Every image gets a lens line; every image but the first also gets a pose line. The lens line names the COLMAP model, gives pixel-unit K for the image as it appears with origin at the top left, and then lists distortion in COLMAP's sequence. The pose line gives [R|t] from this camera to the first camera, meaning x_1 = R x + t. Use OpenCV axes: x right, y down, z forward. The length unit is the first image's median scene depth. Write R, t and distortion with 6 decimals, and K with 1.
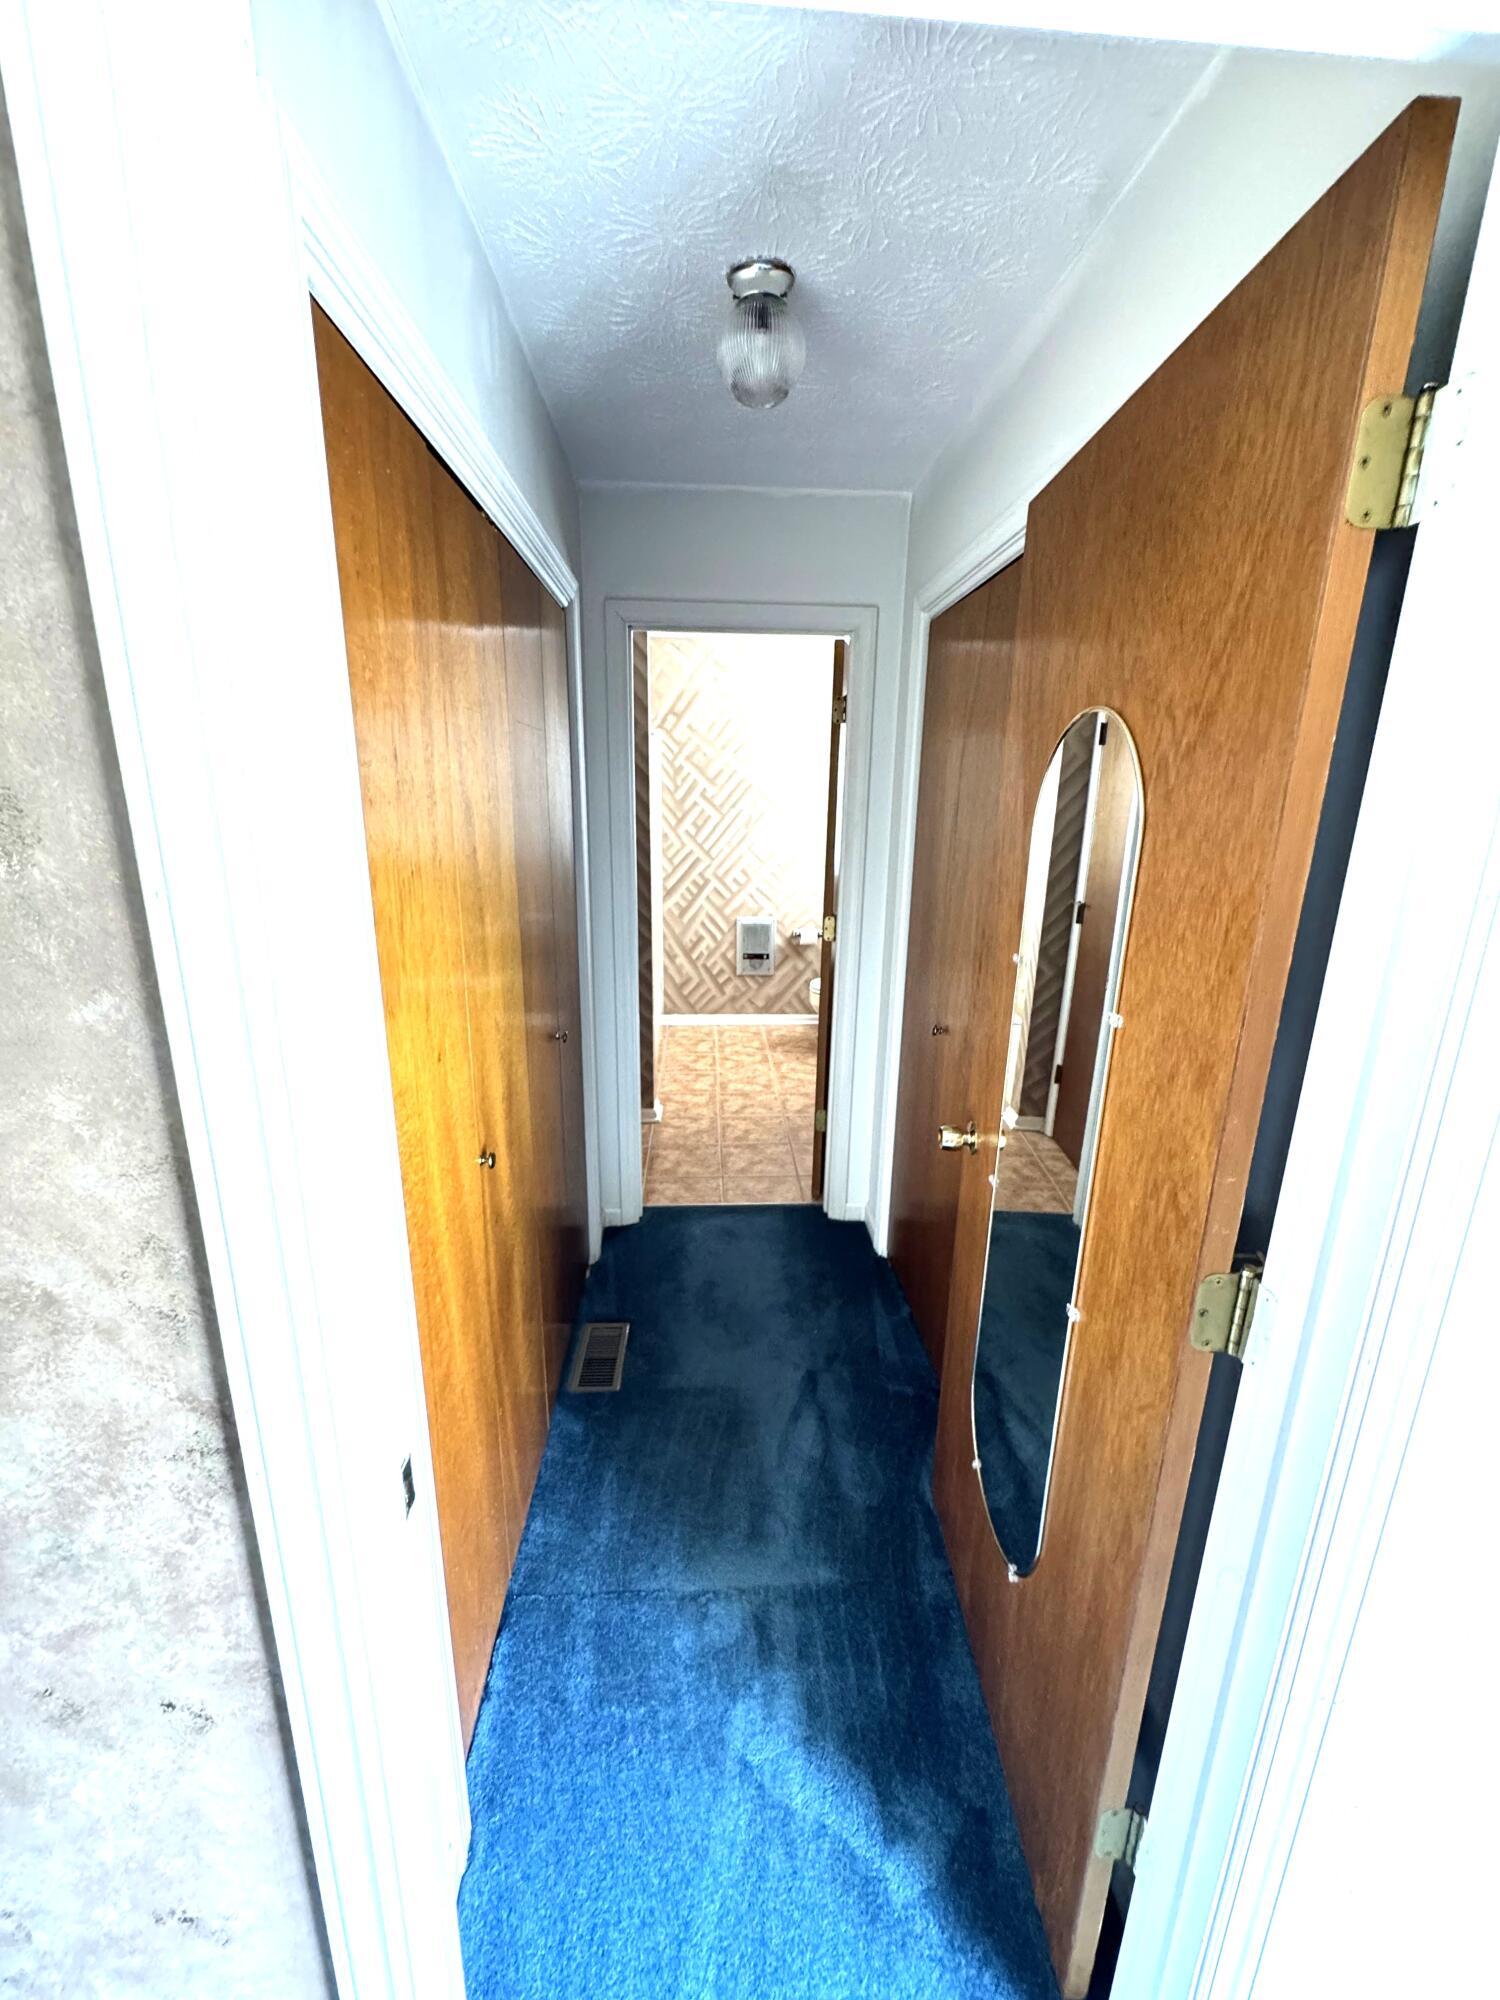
lens RADIAL K [[800.0, 0, 751.8], [0, 800.0, 1004.4], [0, 0, 1]] dist [-0.001410, 0.000076]
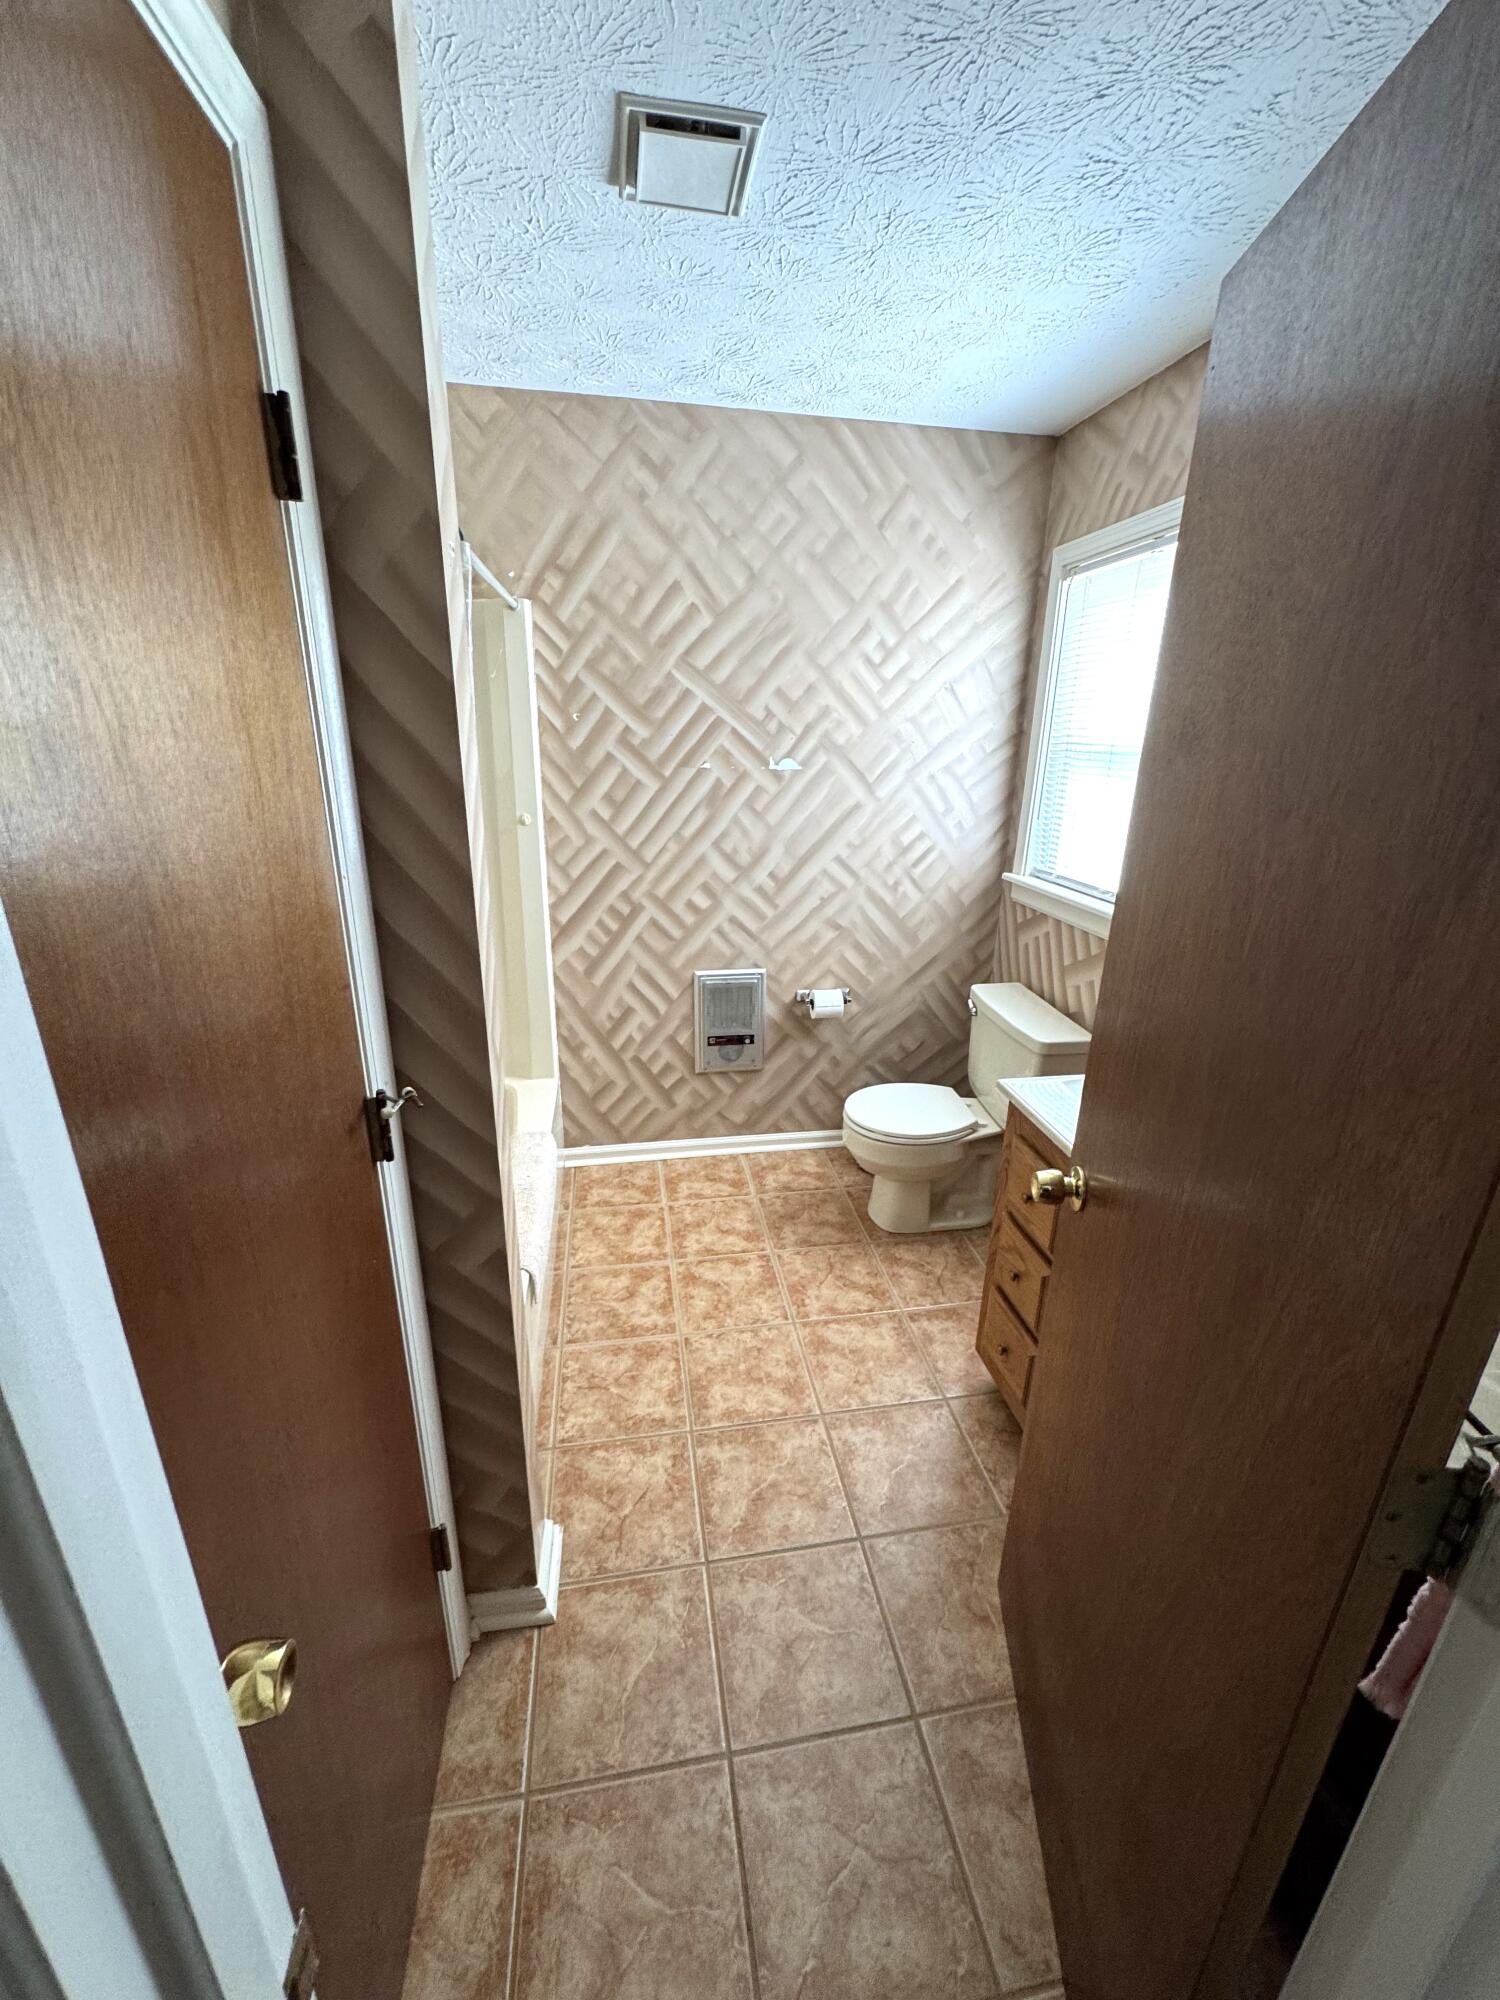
lens RADIAL K [[800.0, 0, 748.1], [0, 800.0, 998.4], [0, 0, 1]] dist [-0.001410, 0.000076]
pose [[0.994285, -0.032064, 0.101830, -0.038744], [0.024815, 0.997119, 0.071677, -0.130164], [-0.103835, -0.068740, 0.992216, 0.465806]]
